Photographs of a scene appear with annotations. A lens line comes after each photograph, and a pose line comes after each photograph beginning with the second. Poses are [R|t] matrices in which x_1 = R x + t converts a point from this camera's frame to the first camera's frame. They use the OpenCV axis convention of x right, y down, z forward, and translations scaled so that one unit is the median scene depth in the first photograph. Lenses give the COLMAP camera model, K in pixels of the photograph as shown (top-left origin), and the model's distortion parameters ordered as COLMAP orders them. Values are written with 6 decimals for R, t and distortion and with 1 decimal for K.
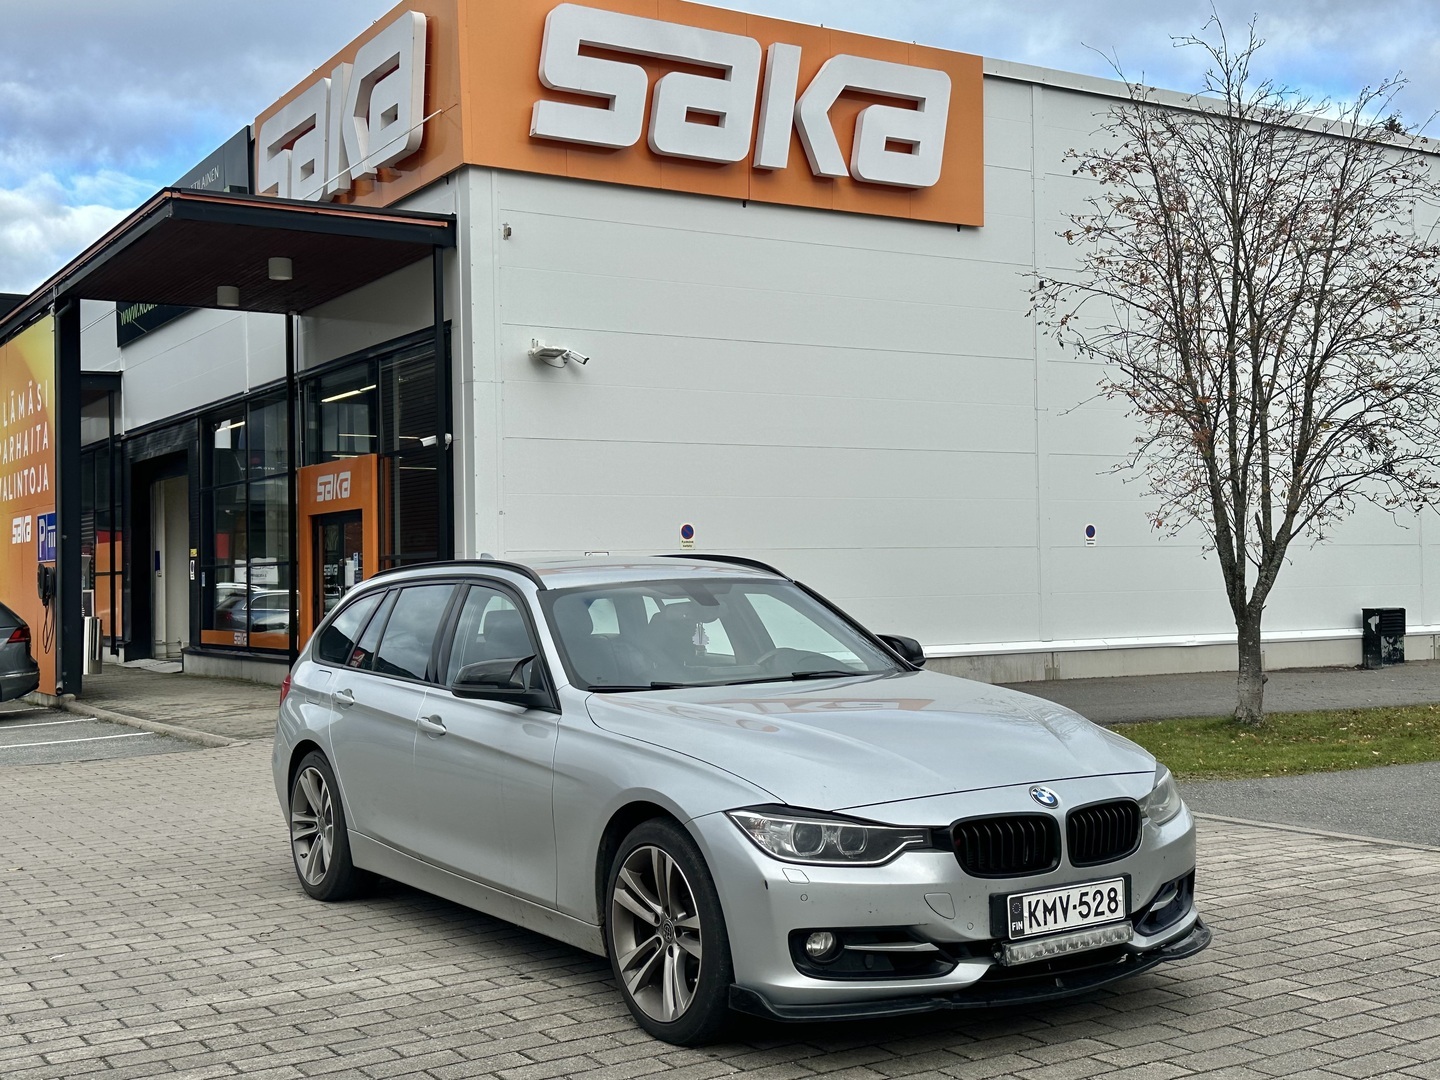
lens RADIAL K [[1666.9, 0, 718.4], [0, 1666.9, 533.0], [0, 0, 1]] dist [0.048525, 0.000000]
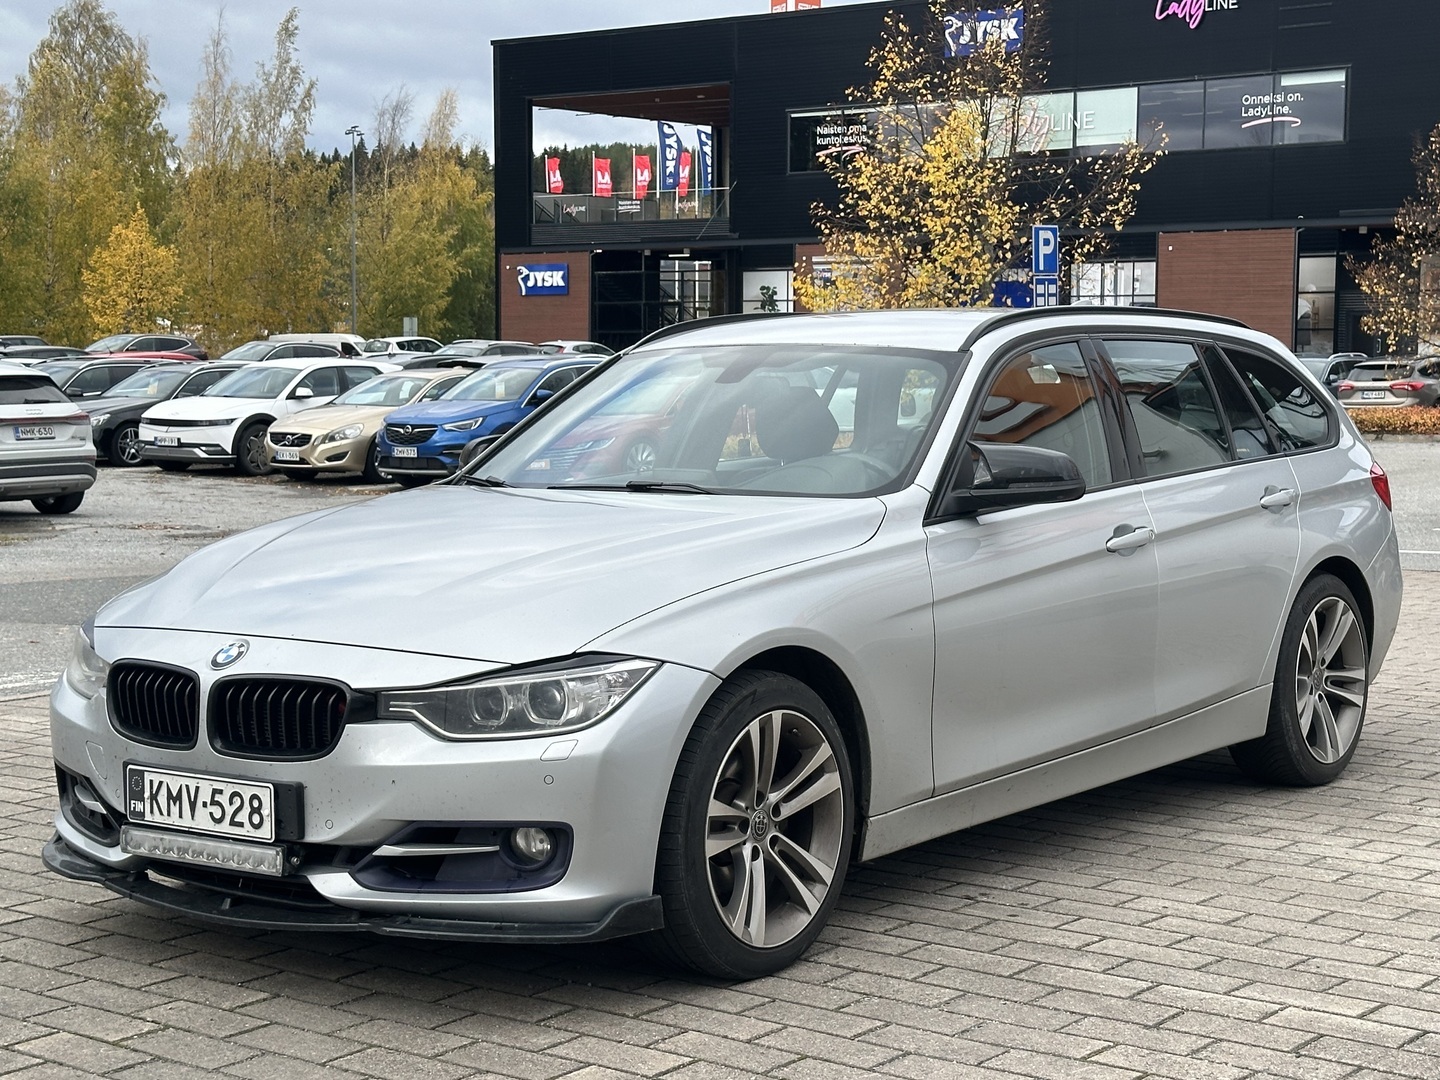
lens RADIAL K [[2422.5, 0, 716.6], [0, 2422.5, 541.1], [0, 0, 1]] dist [0.071074, 0.000000]
pose [[0.365113, 0.091392, -0.926467, 1.265303], [0.023161, 0.993970, 0.107179, 0.000291], [0.930675, -0.060590, 0.360794, 0.830154]]
